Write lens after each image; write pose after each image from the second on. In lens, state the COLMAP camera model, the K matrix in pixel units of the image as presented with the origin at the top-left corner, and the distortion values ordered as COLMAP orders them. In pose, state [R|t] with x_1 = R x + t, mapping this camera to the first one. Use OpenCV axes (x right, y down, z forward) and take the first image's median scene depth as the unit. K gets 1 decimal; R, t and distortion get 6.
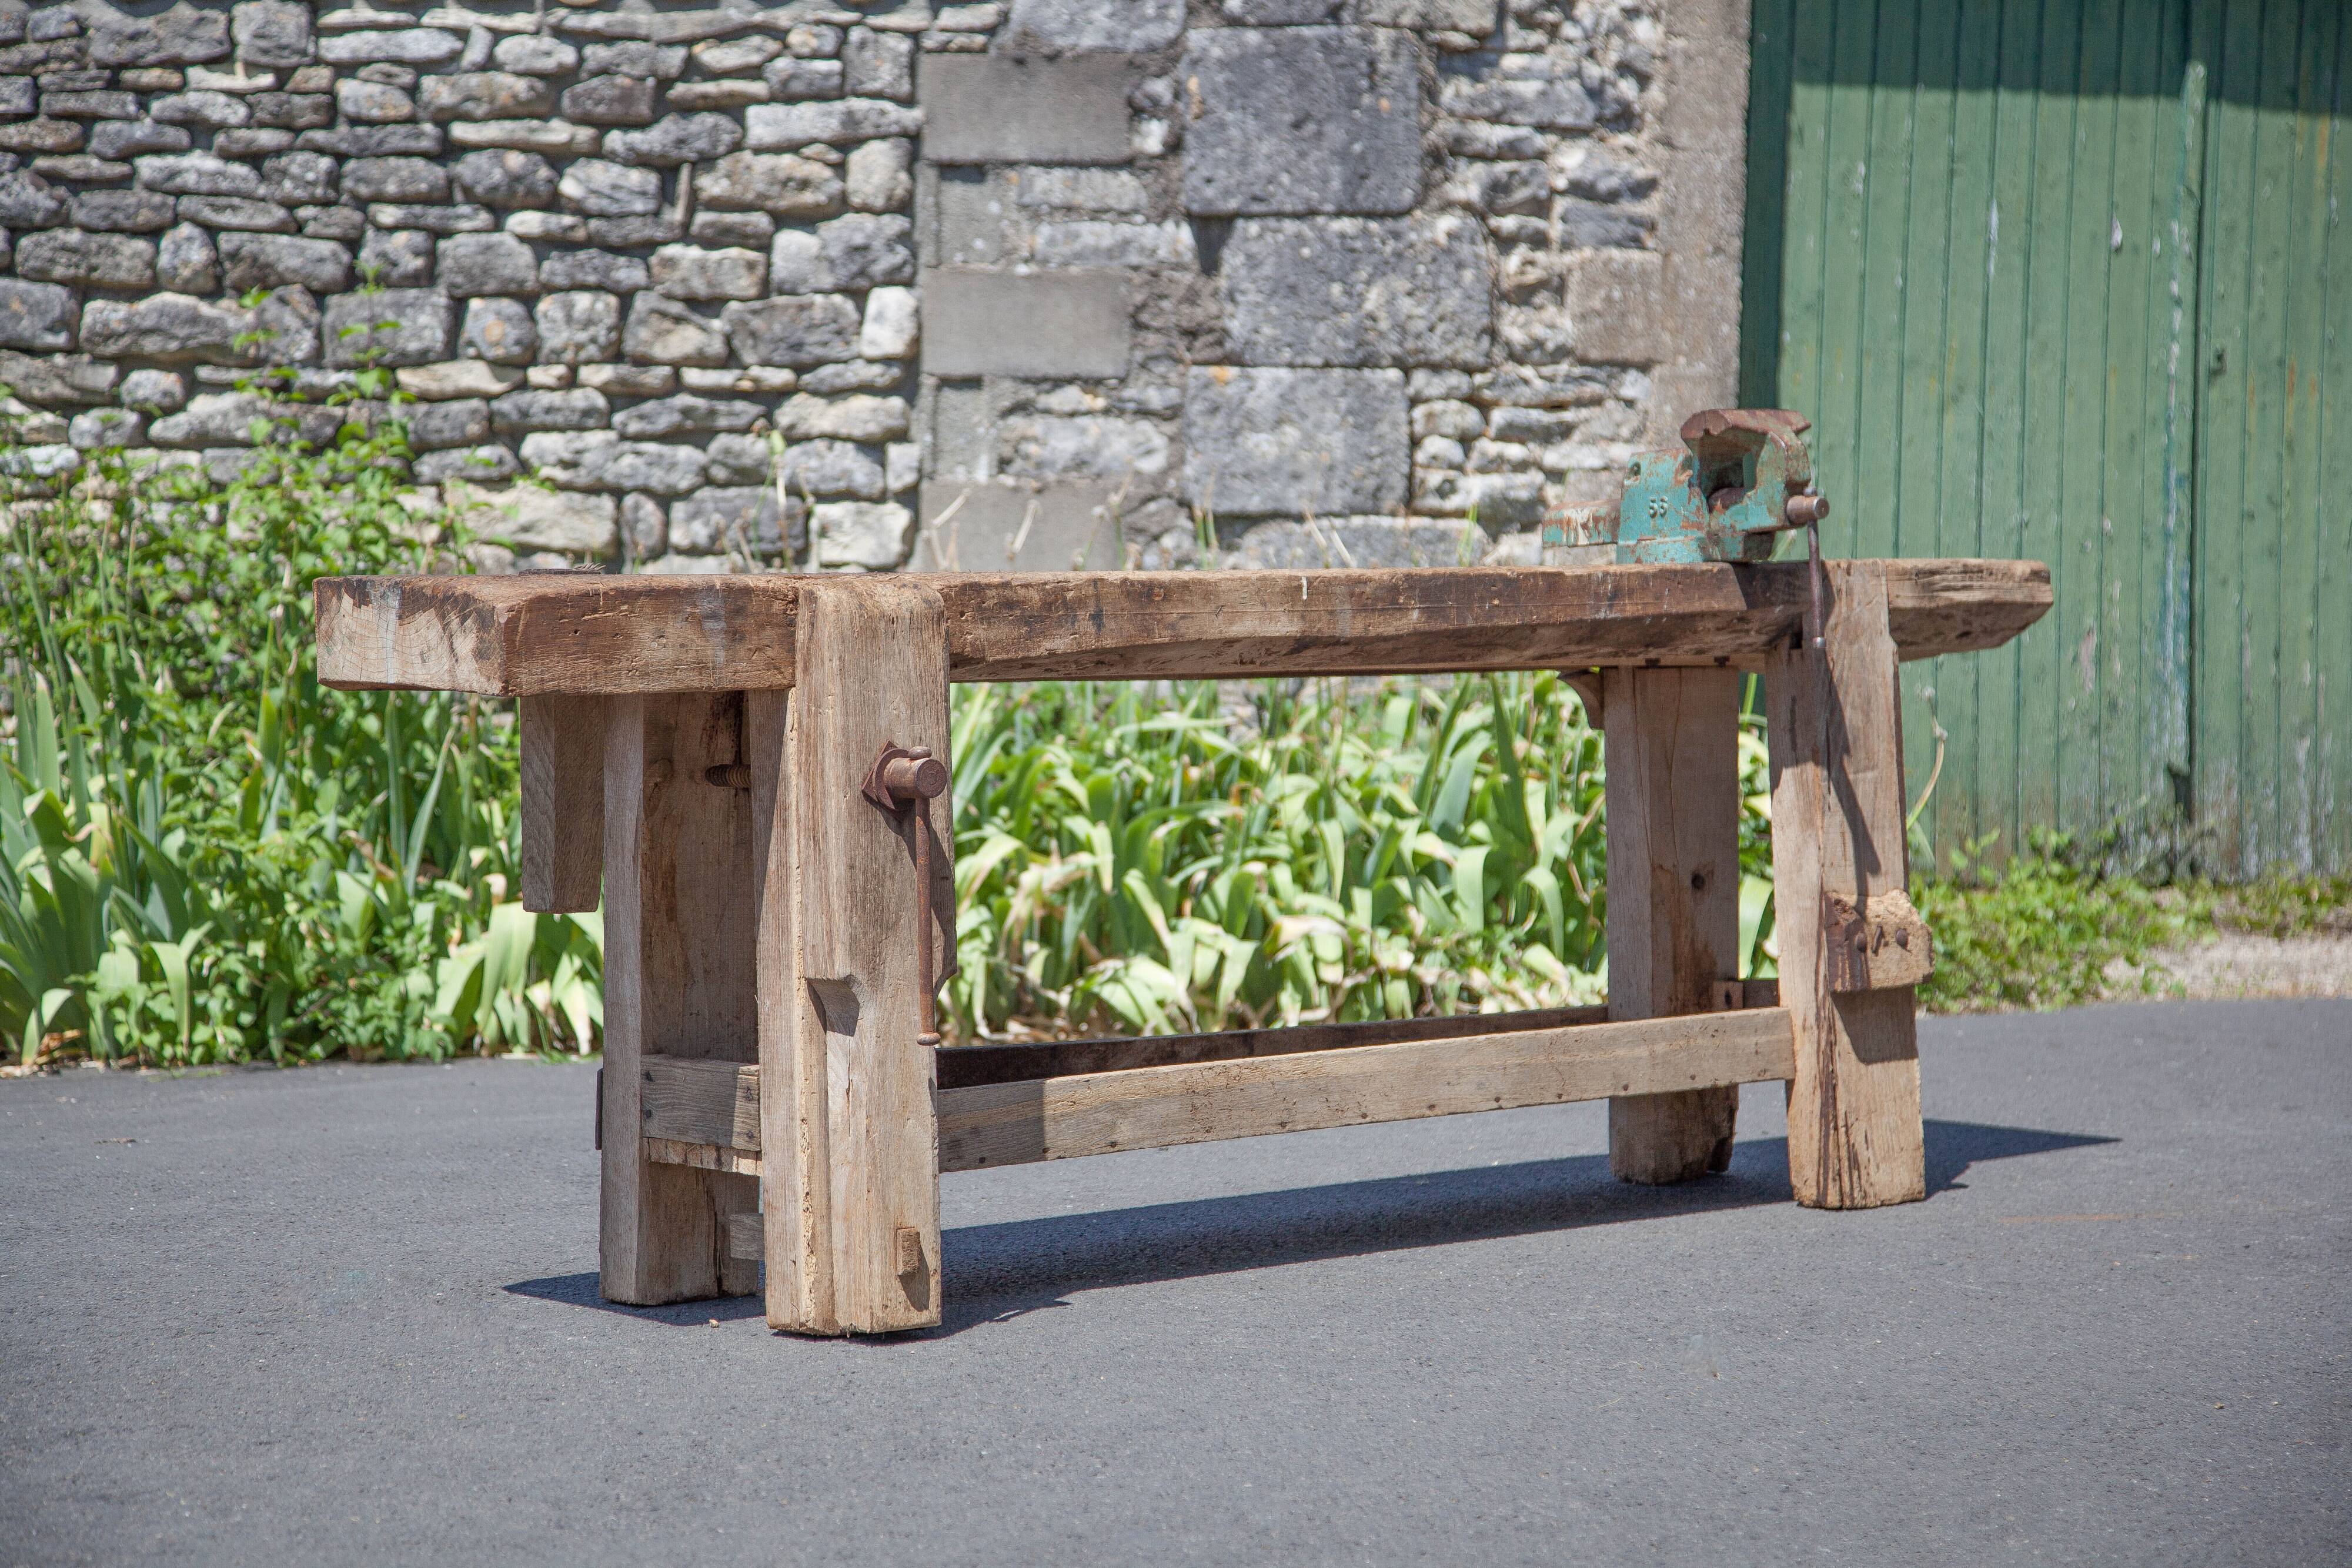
lens RADIAL K [[4982.4, 0, 1176.0], [0, 4982.4, 784.0], [0, 0, 1]] dist [0.405206, 0.043869]
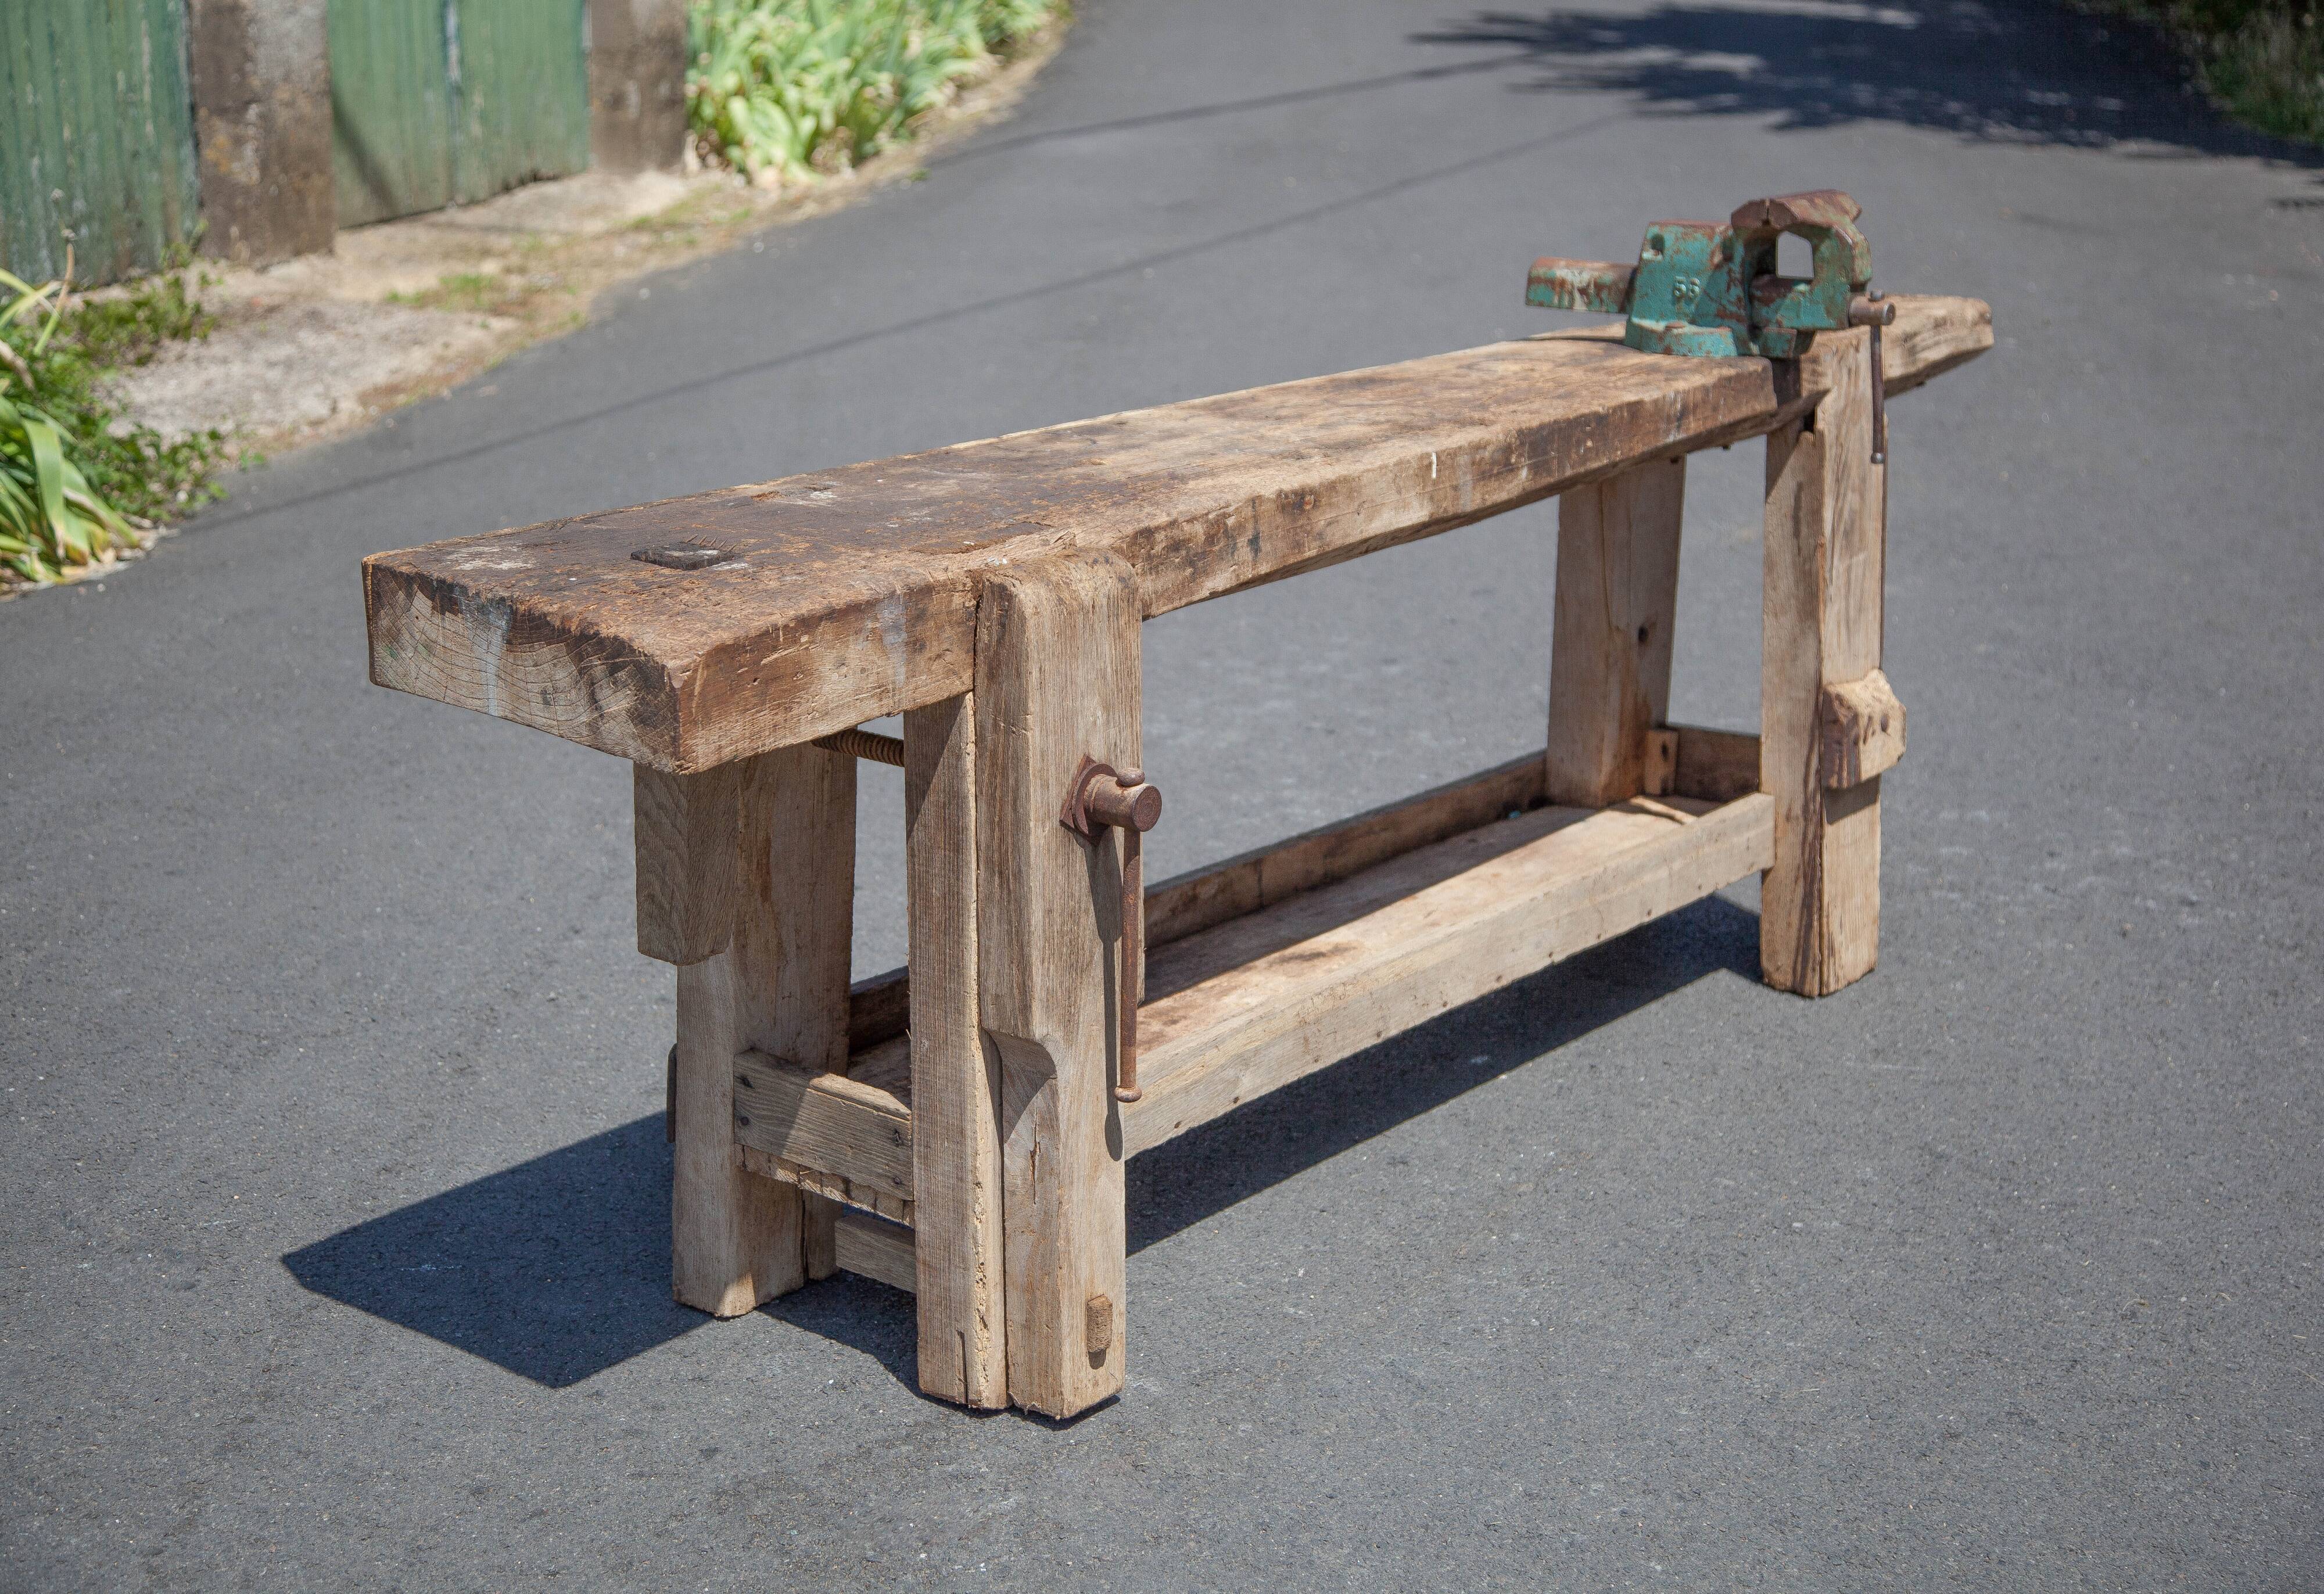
lens RADIAL K [[3586.8, 0, 1198.1], [0, 3586.8, 793.1], [0, 0, 1]] dist [0.213420, -0.033358]
pose [[0.974550, -0.030311, 0.222113, -0.145983], [-0.024939, 0.970007, 0.241795, -0.125167], [-0.222780, -0.241181, 0.944564, 0.358742]]
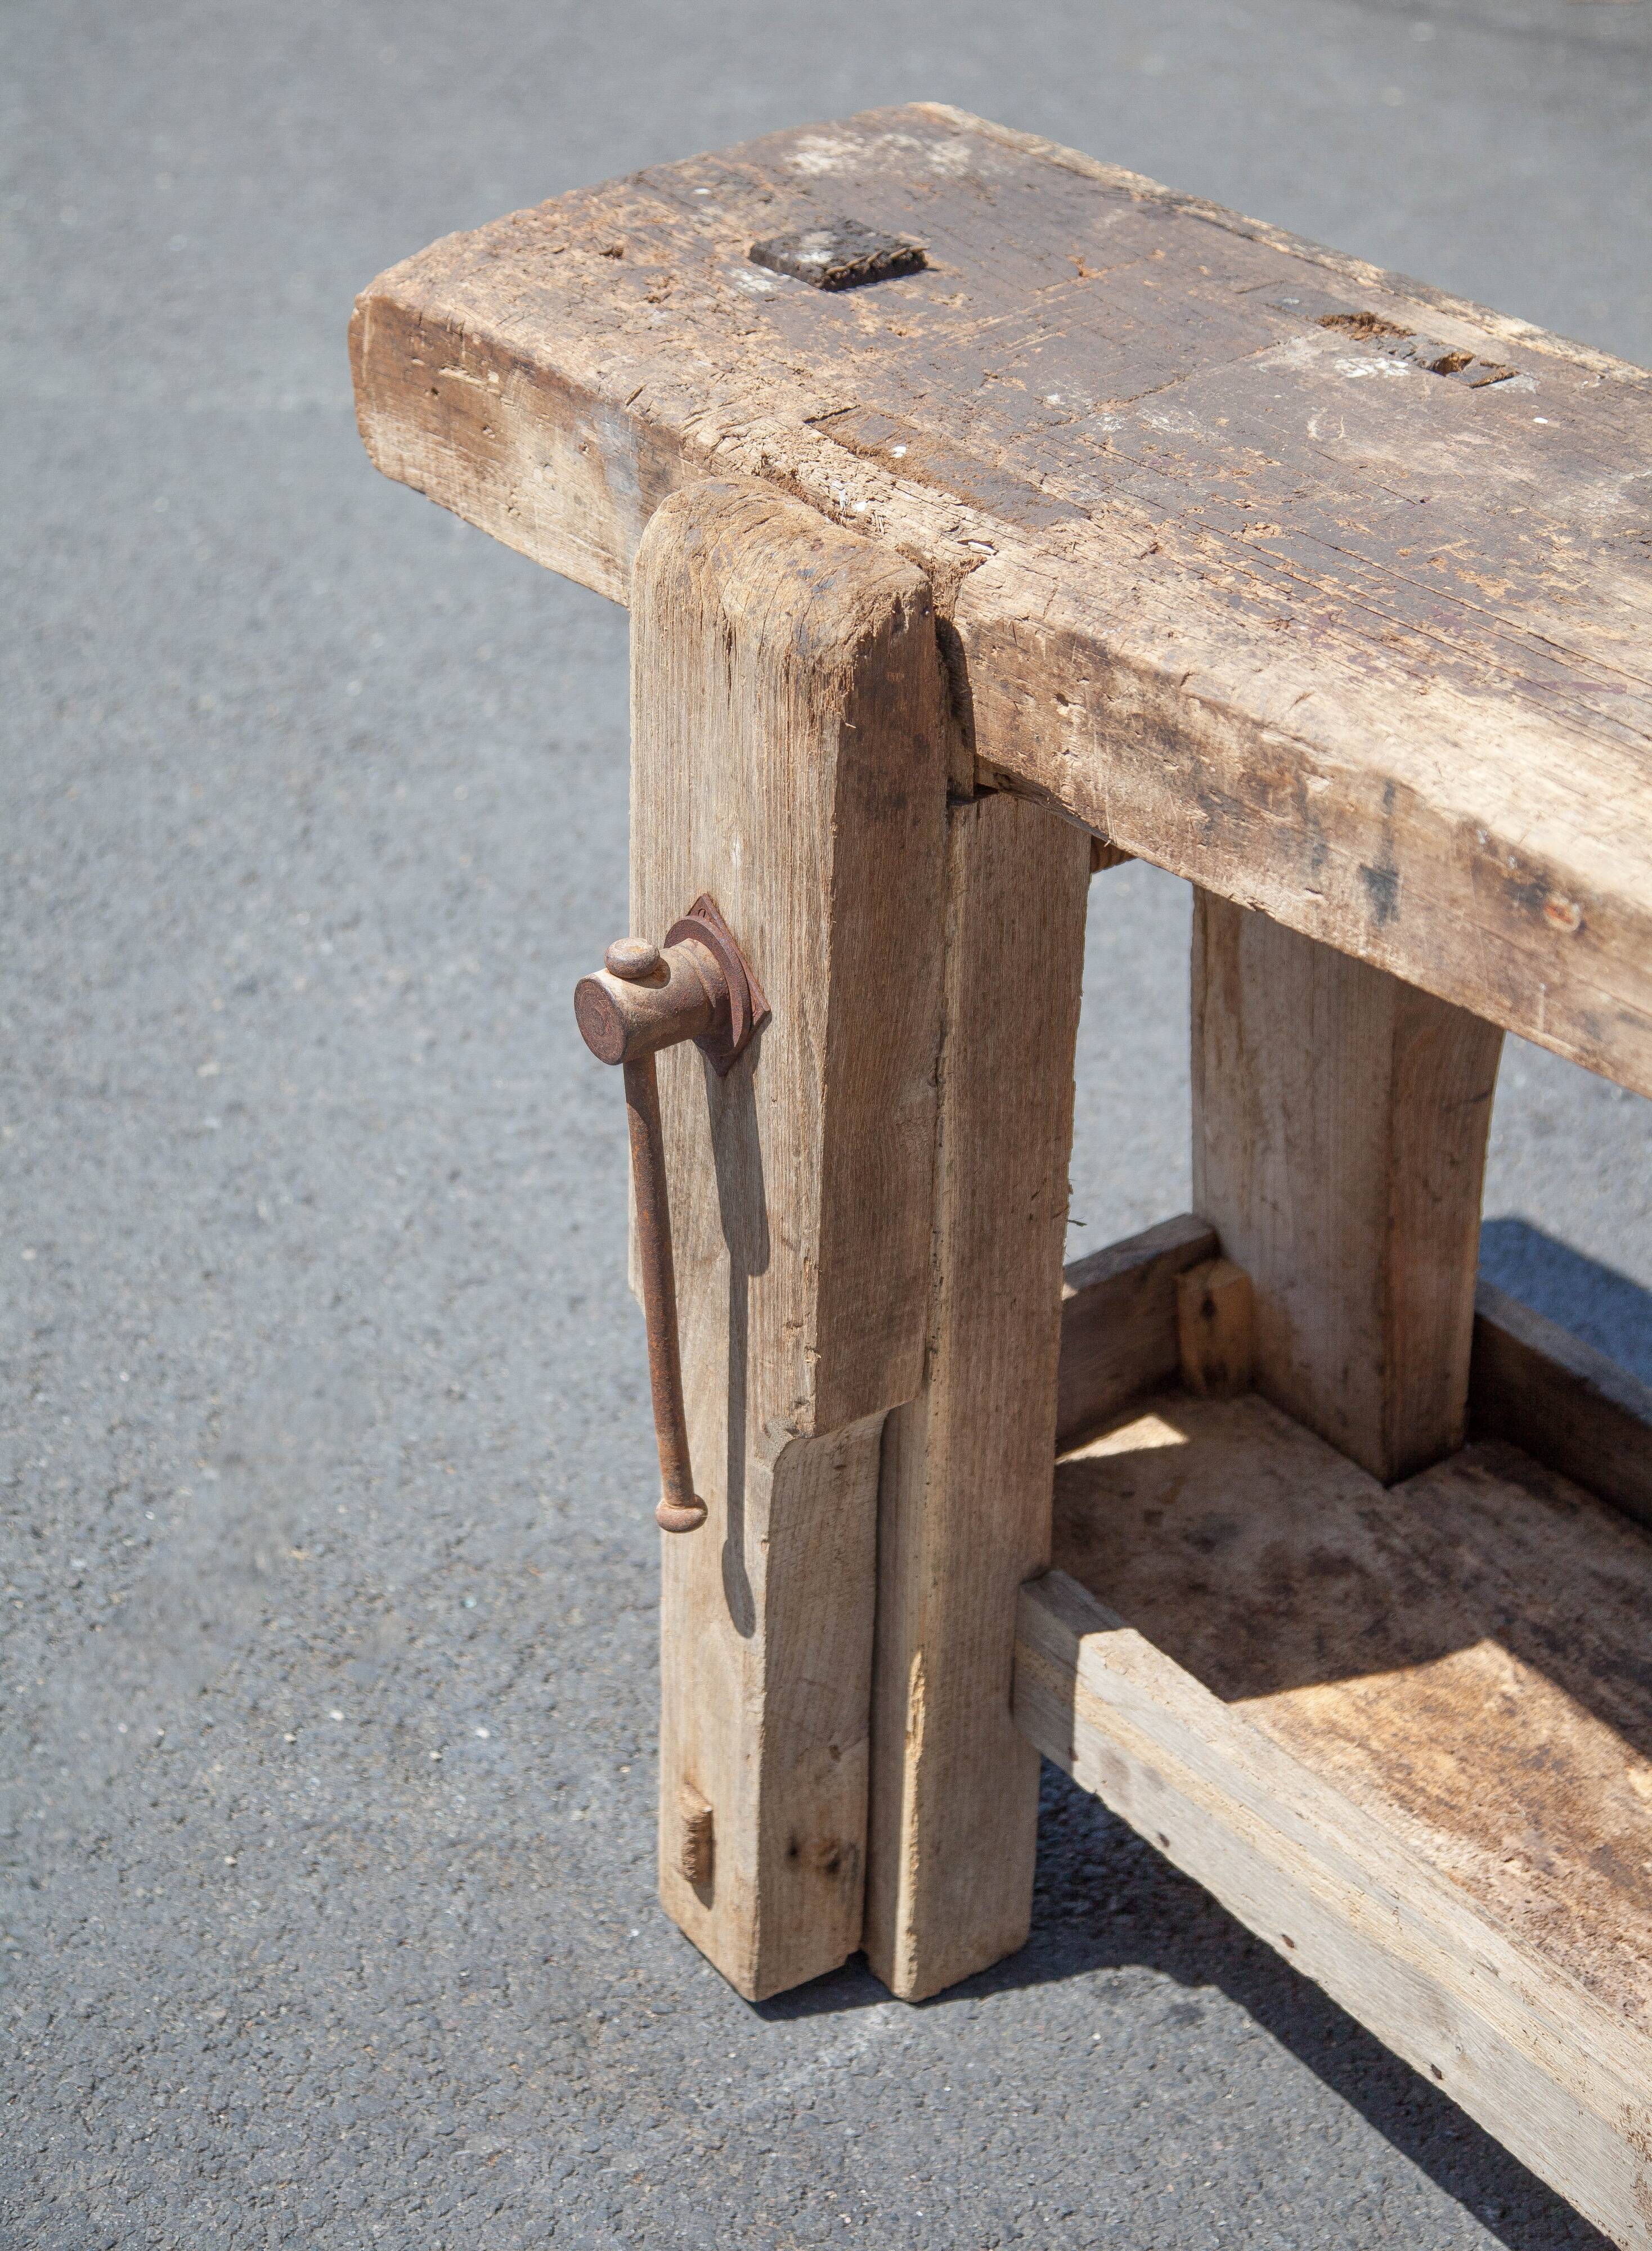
lens RADIAL K [[3758.5, 0, 830.3], [0, 3758.5, 1005.8], [0, 0, 1]] dist [0.097590, -0.001247]
pose [[-0.053970, 0.511554, -0.857555, 0.185890], [-0.022102, 0.857984, 0.513201, -0.138877], [0.998298, 0.046651, -0.034999, 0.861622]]
